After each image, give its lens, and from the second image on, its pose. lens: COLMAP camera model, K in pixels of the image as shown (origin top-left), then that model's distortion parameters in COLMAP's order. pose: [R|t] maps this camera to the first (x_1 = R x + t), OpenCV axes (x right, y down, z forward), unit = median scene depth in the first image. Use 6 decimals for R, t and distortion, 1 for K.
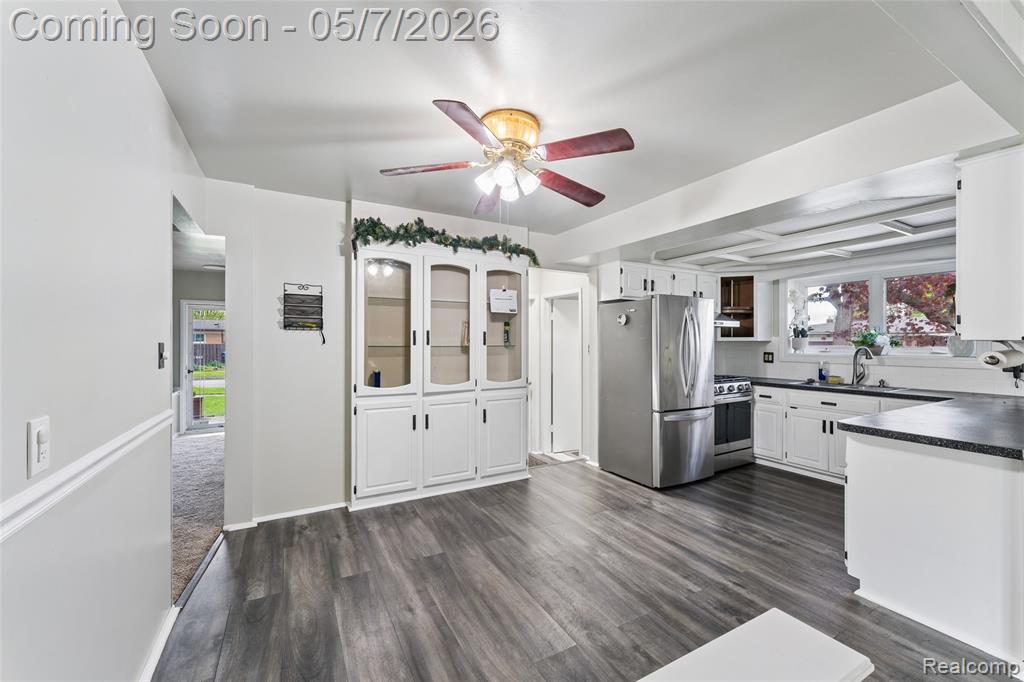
lens RADIAL K [[410.0, 0, 515.0], [0, 410.0, 349.5], [0, 0, 1]] dist [0.009945, -0.000119]
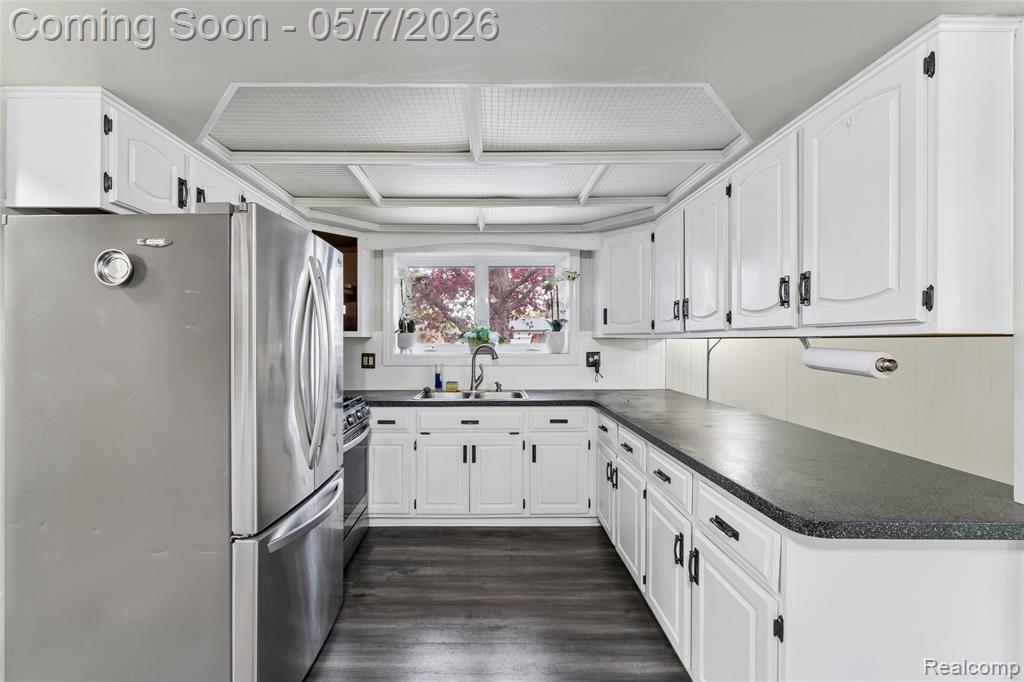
lens RADIAL K [[418.5, 0, 486.9], [0, 418.5, 336.6], [0, 0, 1]] dist [-0.000844, -0.000074]
pose [[0.491862, 0.004285, 0.870663, 0.129498], [0.016608, 0.999760, -0.014302, -0.010820], [-0.870515, 0.021495, 0.491673, 0.632993]]
